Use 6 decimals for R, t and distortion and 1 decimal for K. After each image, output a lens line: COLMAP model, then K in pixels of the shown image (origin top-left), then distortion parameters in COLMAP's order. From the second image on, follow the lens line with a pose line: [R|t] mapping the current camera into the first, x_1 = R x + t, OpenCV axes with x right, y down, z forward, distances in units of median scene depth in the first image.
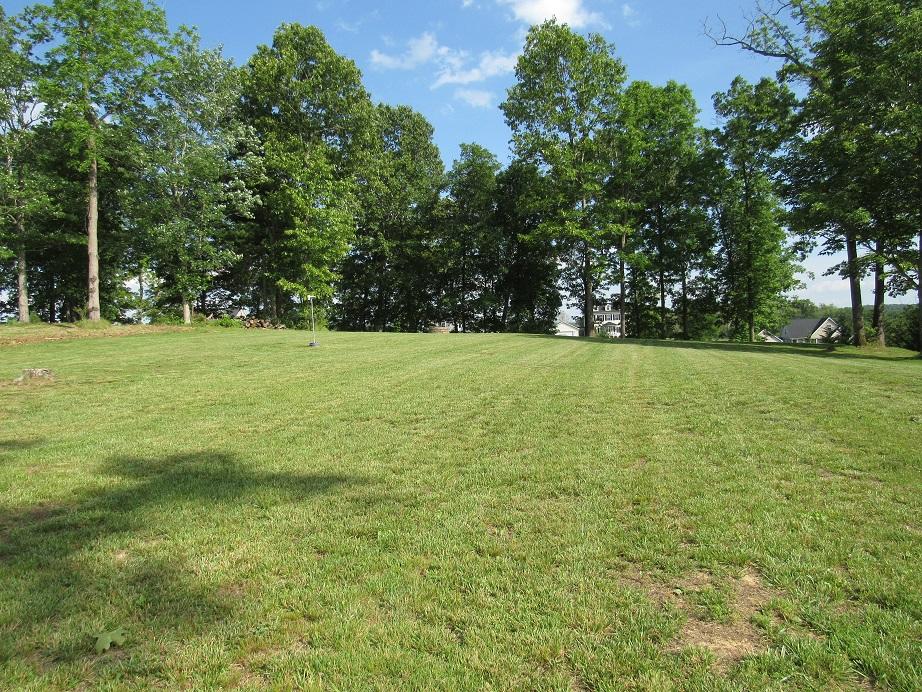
lens RADIAL K [[662.8, 0, 461.0], [0, 662.8, 346.0], [0, 0, 1]] dist [-0.031036, 0.007573]
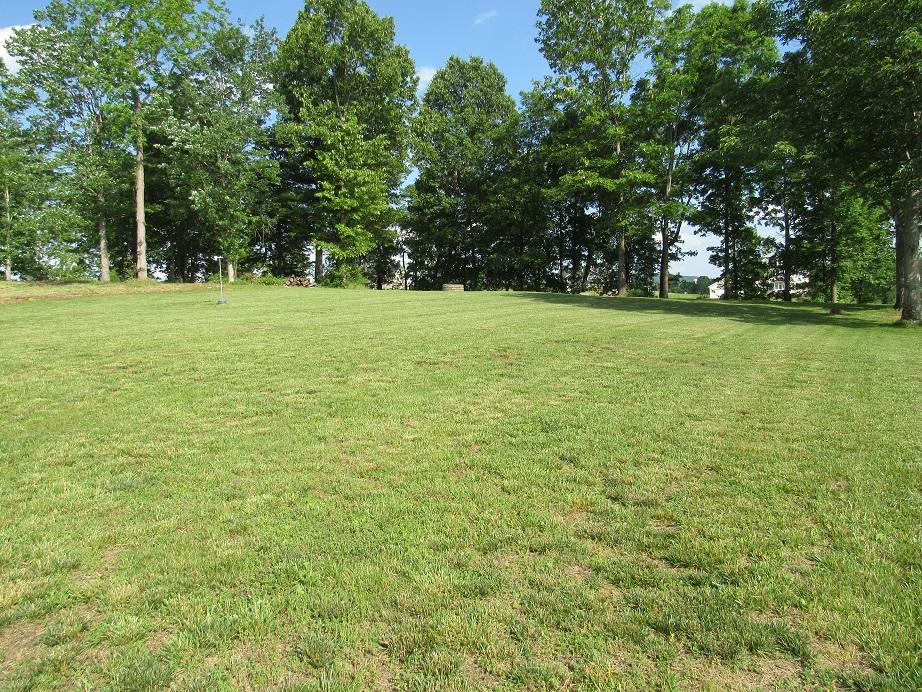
lens RADIAL K [[662.8, 0, 461.0], [0, 662.8, 346.0], [0, 0, 1]] dist [-0.031036, 0.007573]
pose [[0.961256, 0.024154, -0.274596, 0.240973], [-0.006285, 0.997815, 0.065768, -0.002615], [0.275584, -0.061495, 0.959308, 0.048281]]
